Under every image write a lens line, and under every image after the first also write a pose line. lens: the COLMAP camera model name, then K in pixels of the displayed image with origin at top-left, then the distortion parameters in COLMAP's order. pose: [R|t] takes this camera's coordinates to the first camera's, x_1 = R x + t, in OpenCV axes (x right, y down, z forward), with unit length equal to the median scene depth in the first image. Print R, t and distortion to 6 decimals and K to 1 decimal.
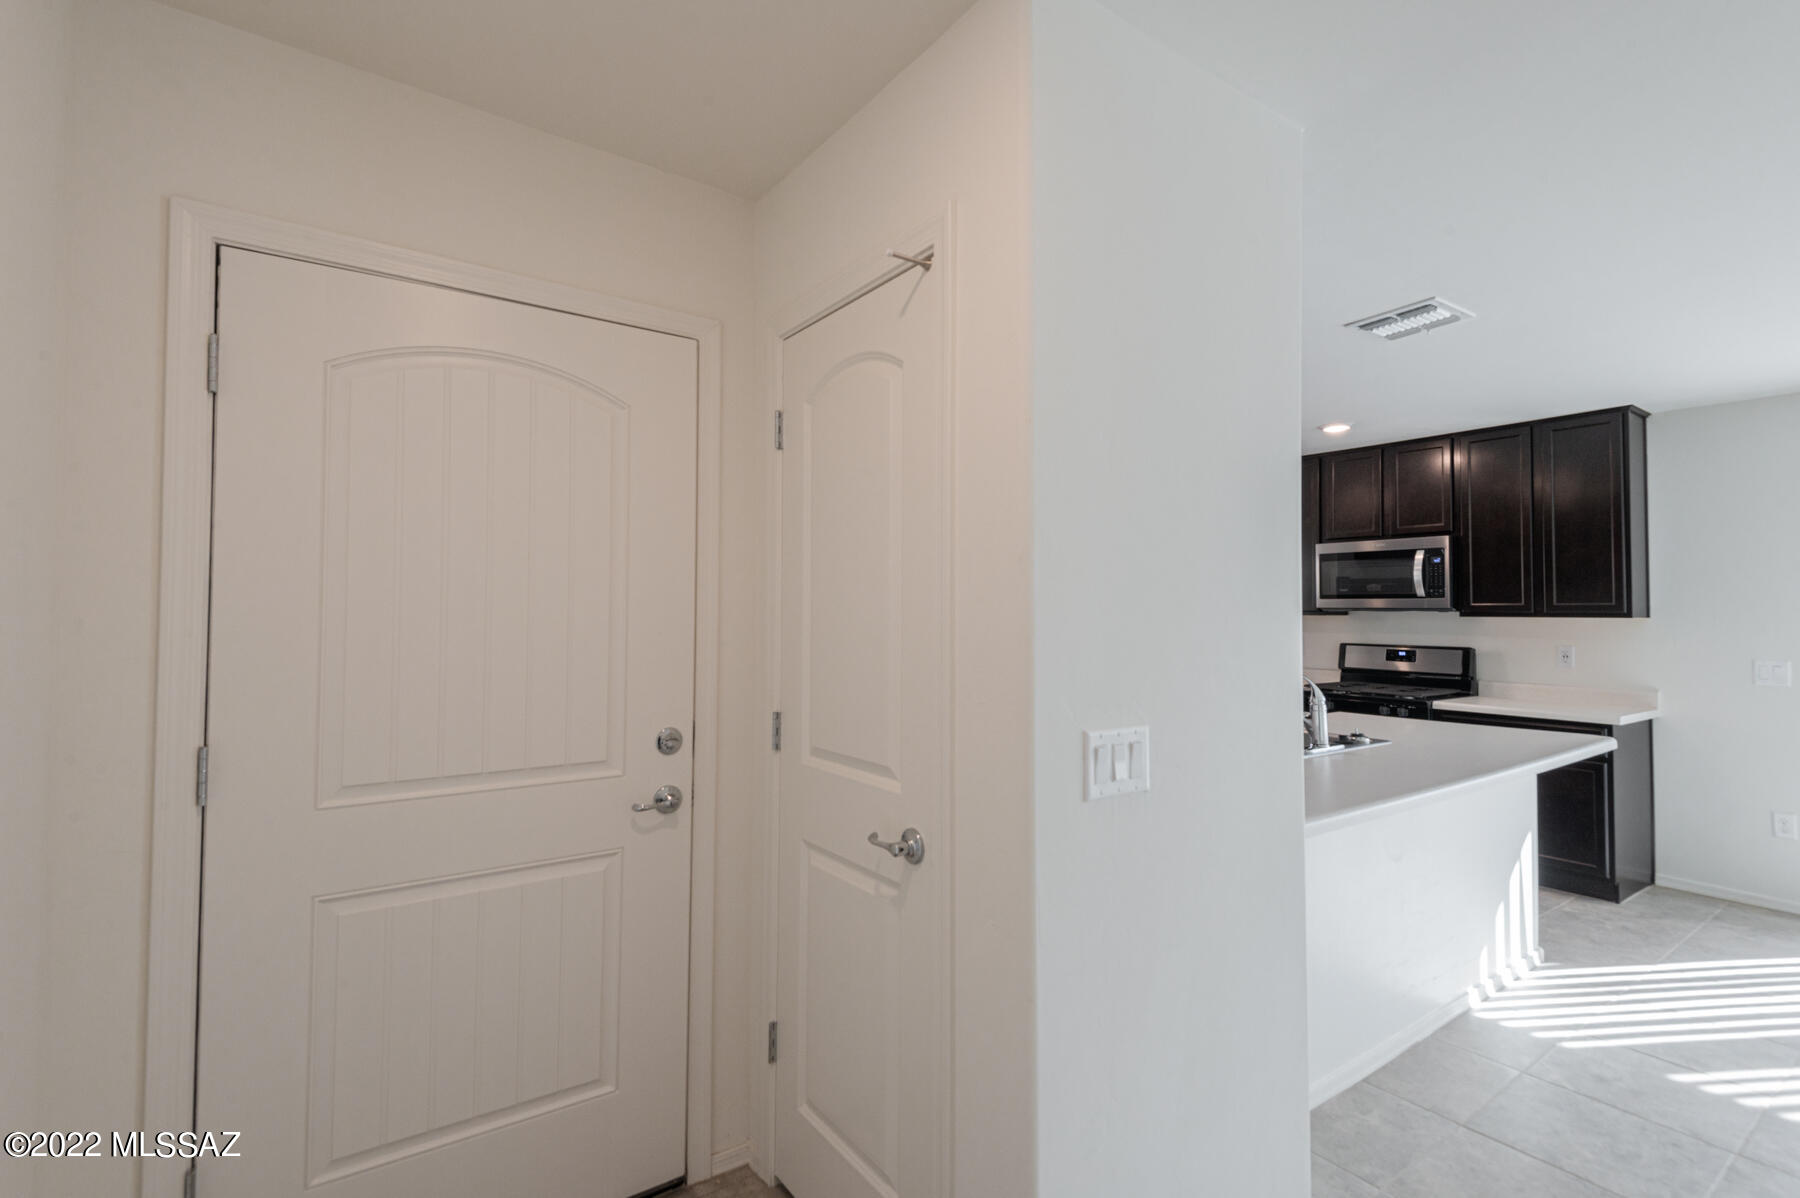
lens RADIAL K [[821.1, 0, 887.2], [0, 821.1, 589.7], [0, 0, 1]] dist [0.036277, -0.014753]
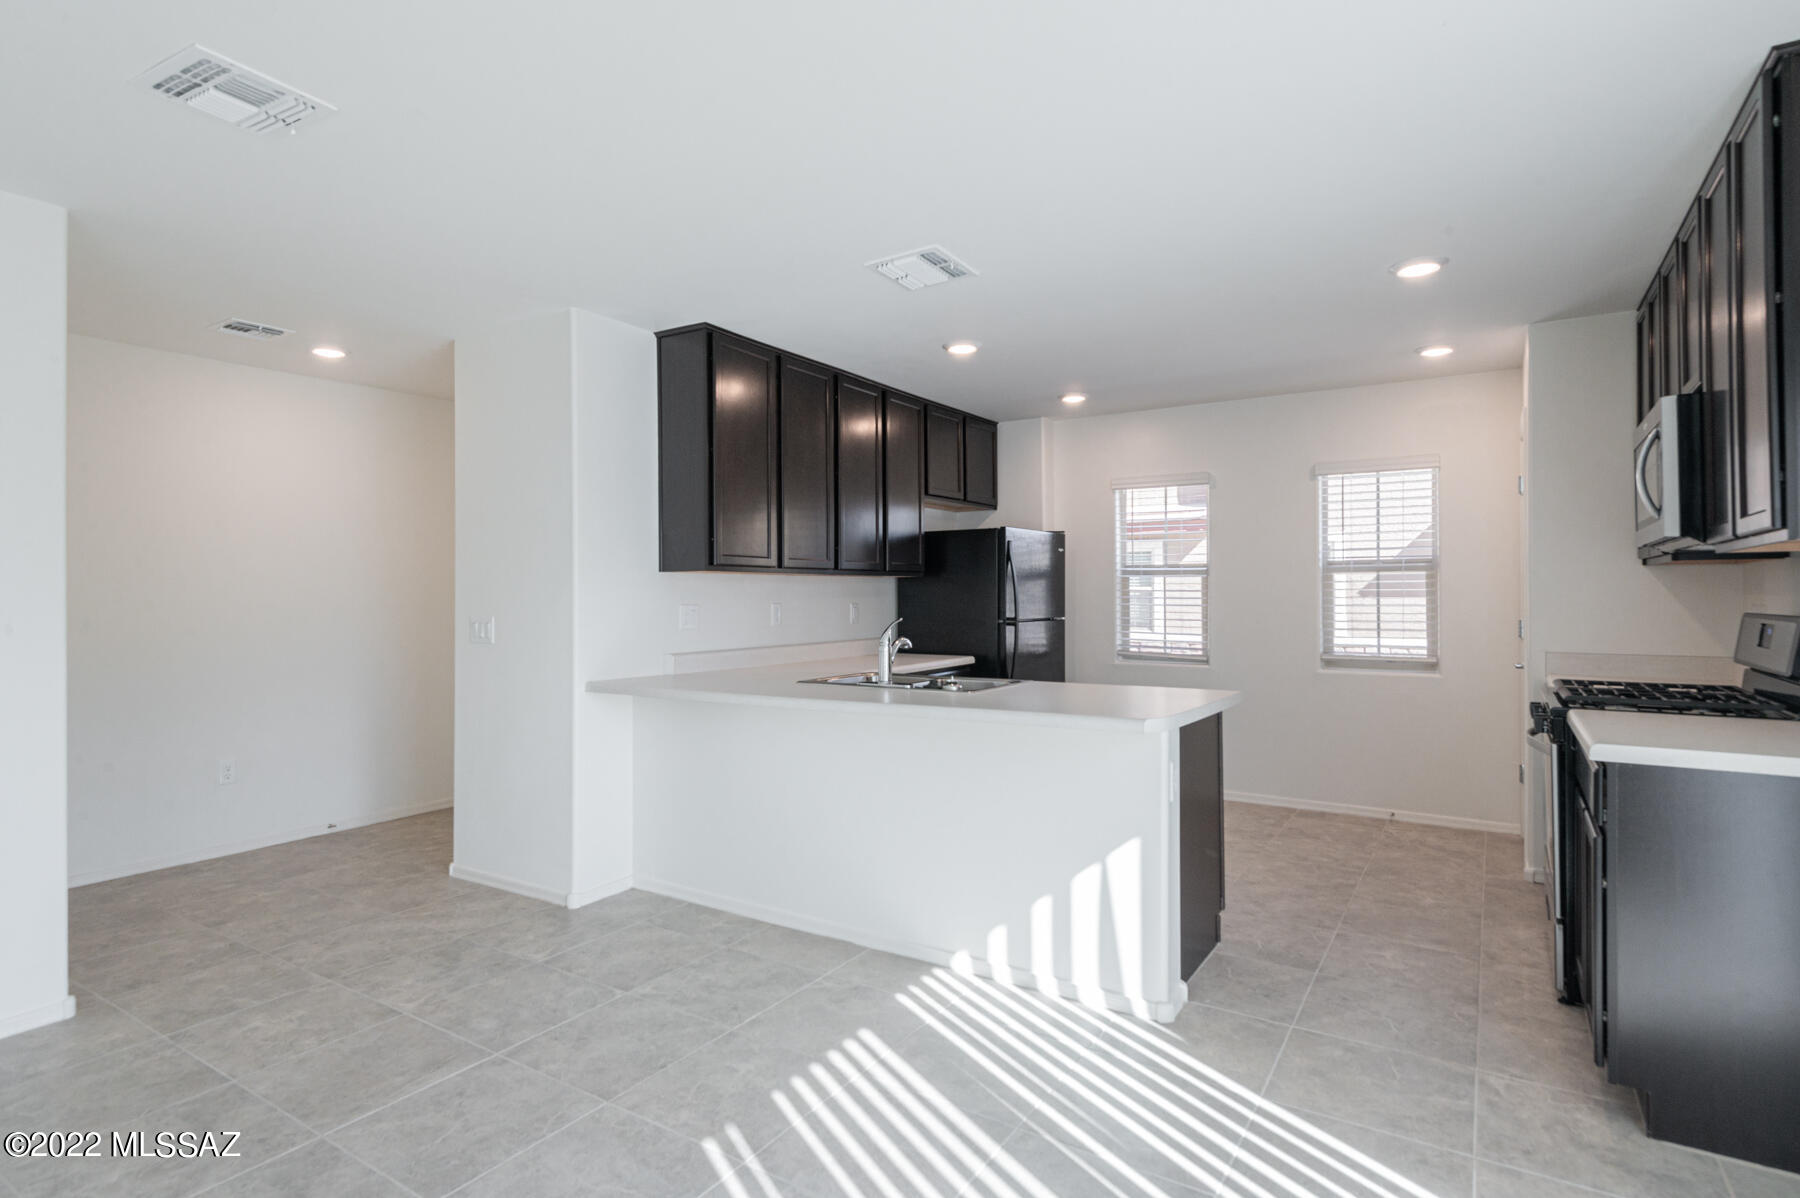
lens RADIAL K [[907.9, 0, 900.0], [0, 907.9, 599.0], [0, 0, 1]] dist [0.003030, 0.000007]
pose [[0.374500, 0.000524, -0.927227, 1.100452], [0.025118, 0.999627, 0.010710, 0.043132], [0.926887, -0.027301, 0.374347, 0.378838]]
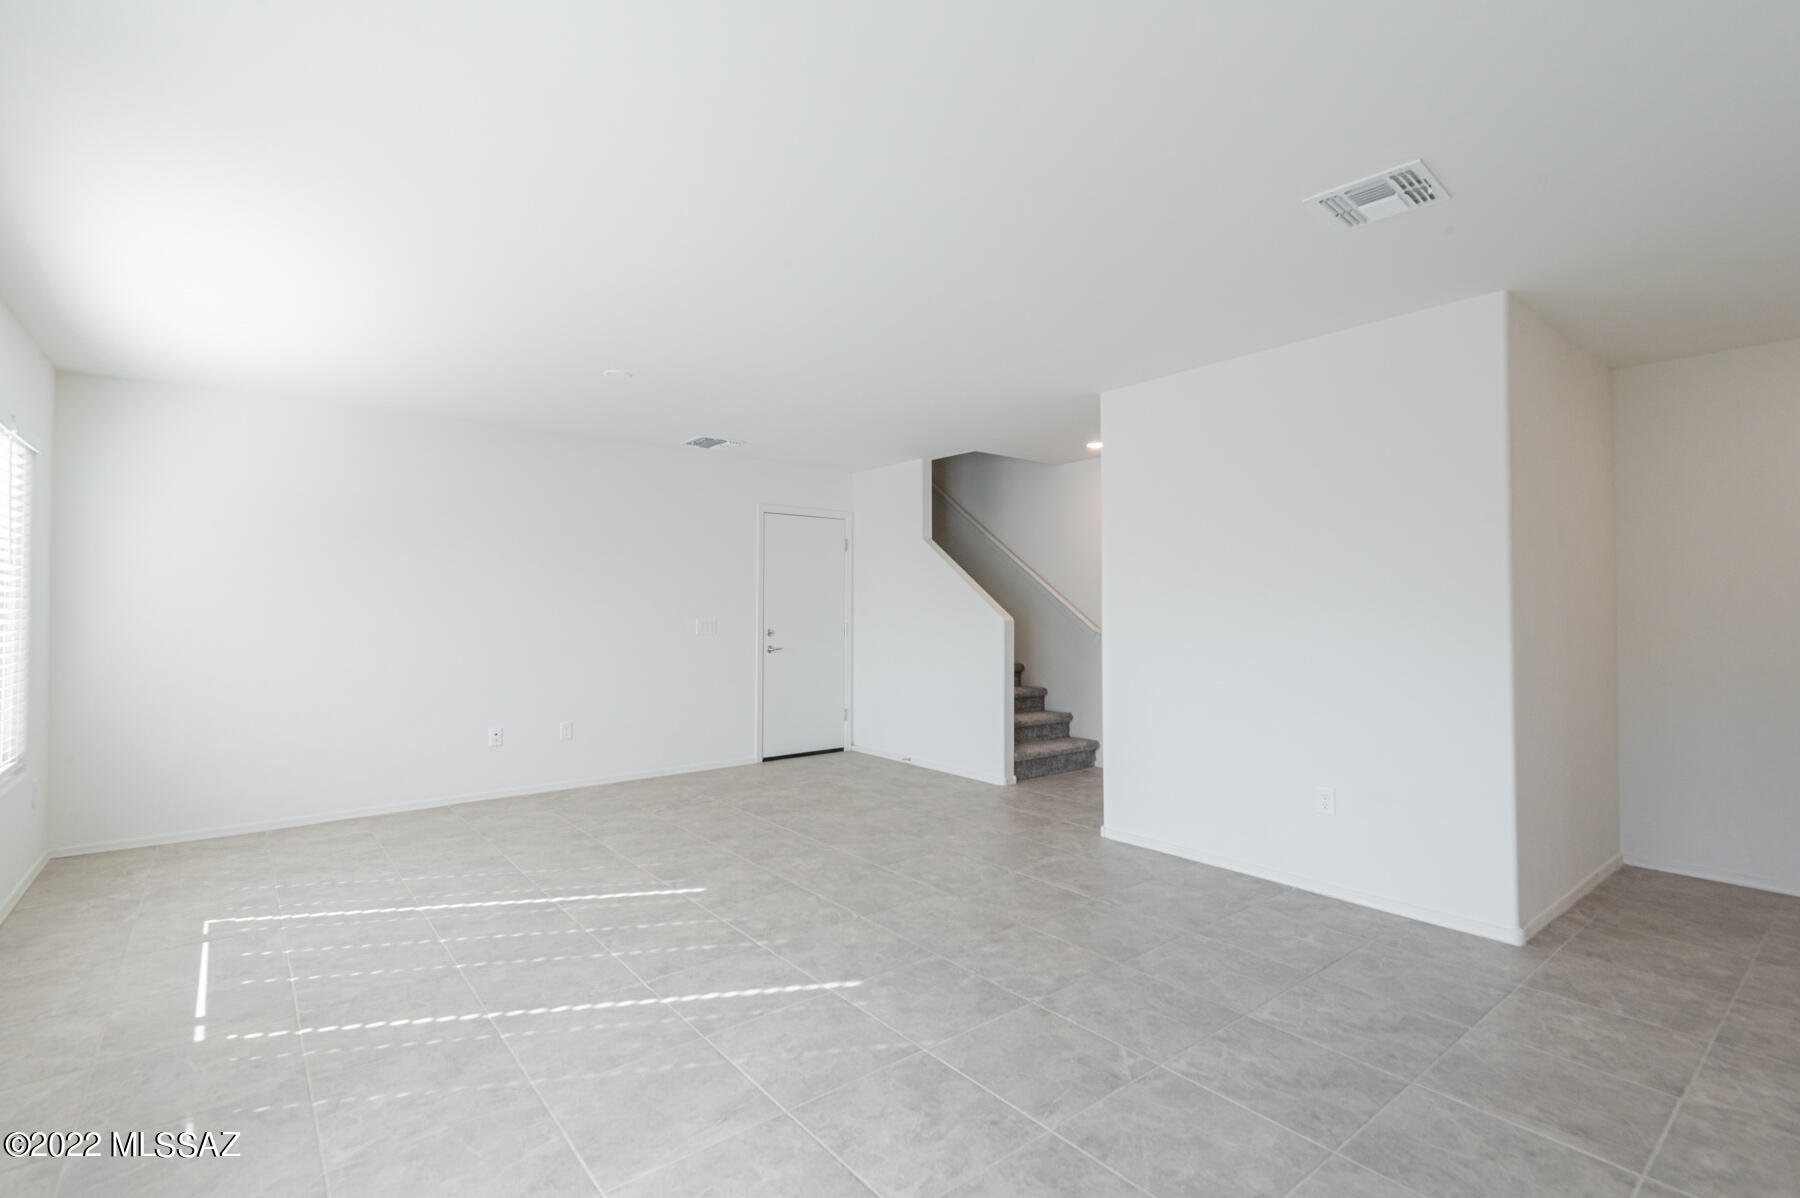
lens RADIAL K [[821.1, 0, 887.2], [0, 821.1, 589.7], [0, 0, 1]] dist [0.036277, -0.014753]
pose [[-0.998679, -0.004798, -0.051158, 0.874157], [-0.002473, 0.998965, -0.045410, 0.057584], [0.051323, -0.045223, -0.997658, 0.760112]]
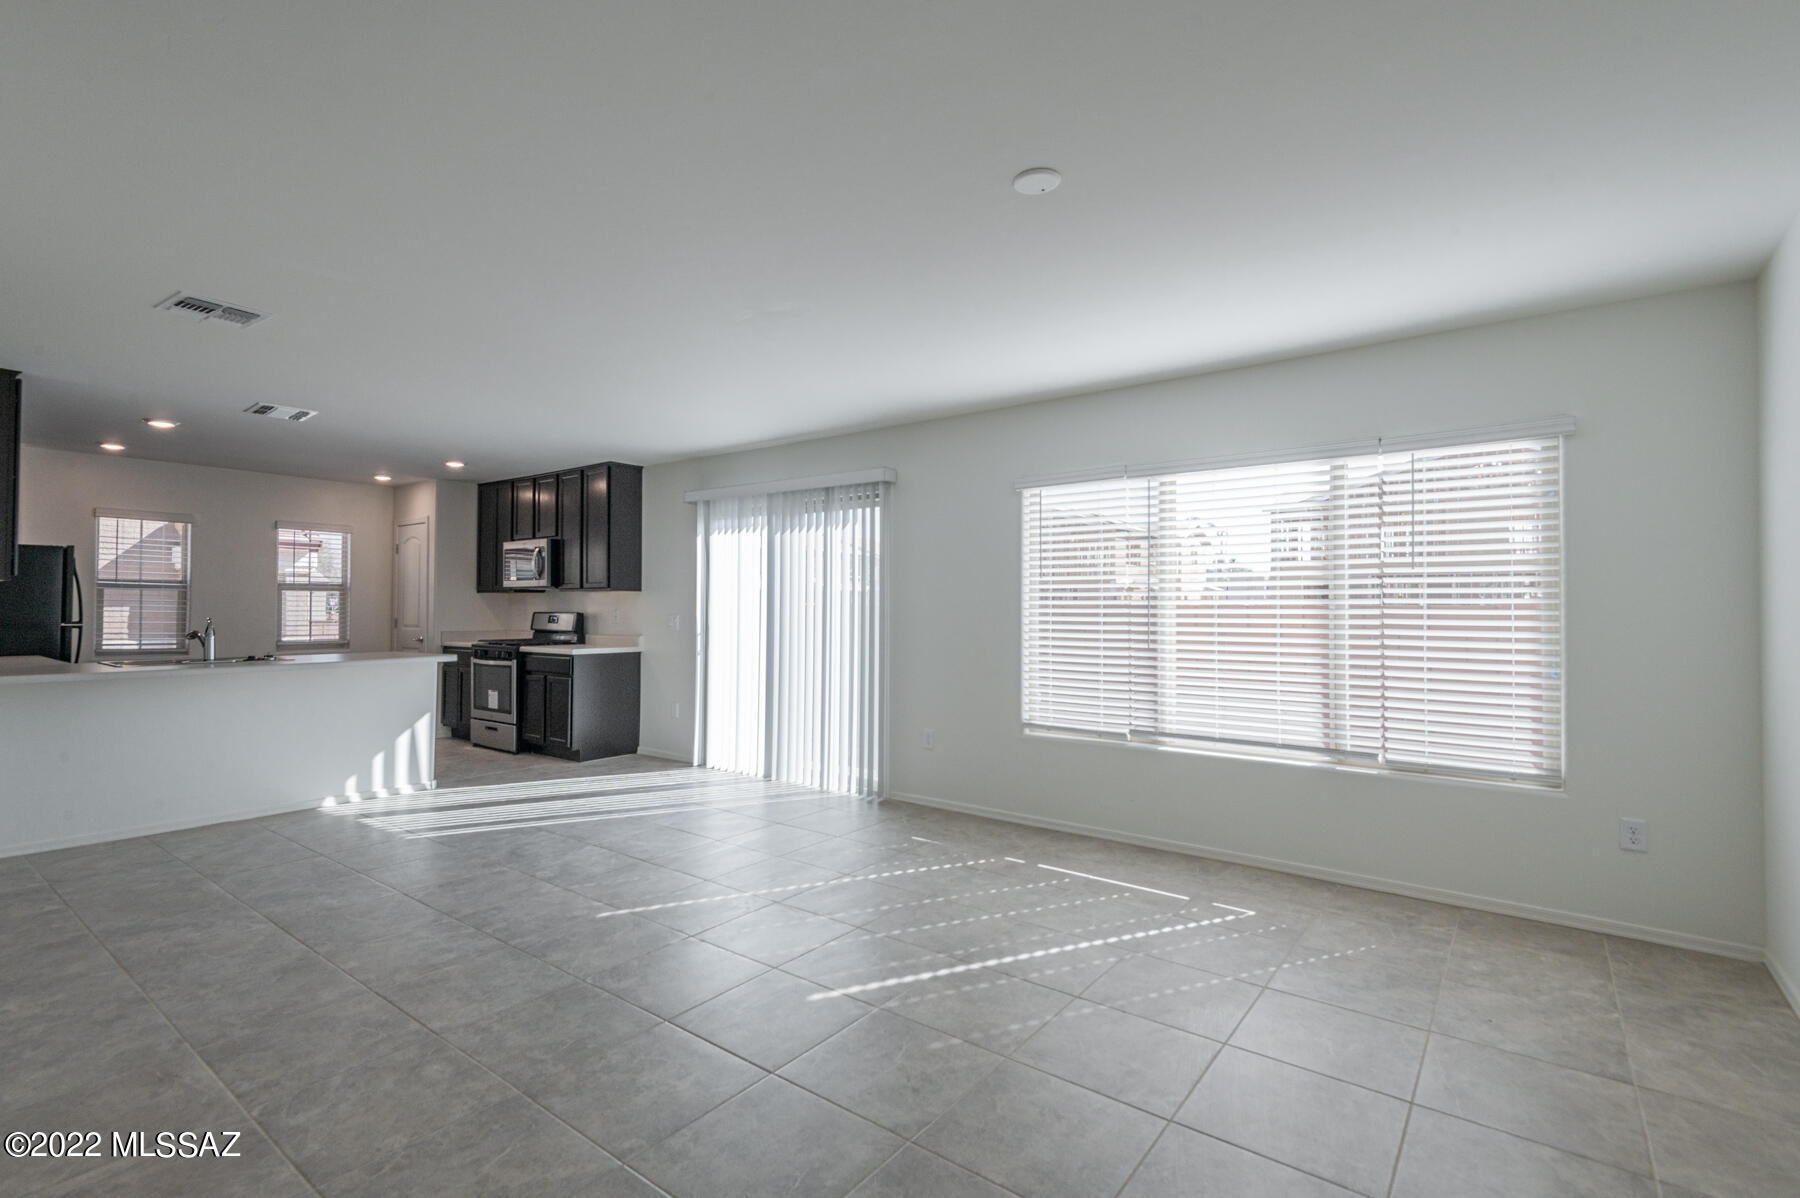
lens RADIAL K [[821.1, 0, 887.2], [0, 821.1, 589.7], [0, 0, 1]] dist [0.036277, -0.014753]
pose [[0.956652, 0.005862, 0.291175, 0.894365], [-0.006174, 0.999981, 0.000152, 0.025606], [-0.291169, -0.001943, 0.956670, -0.681231]]
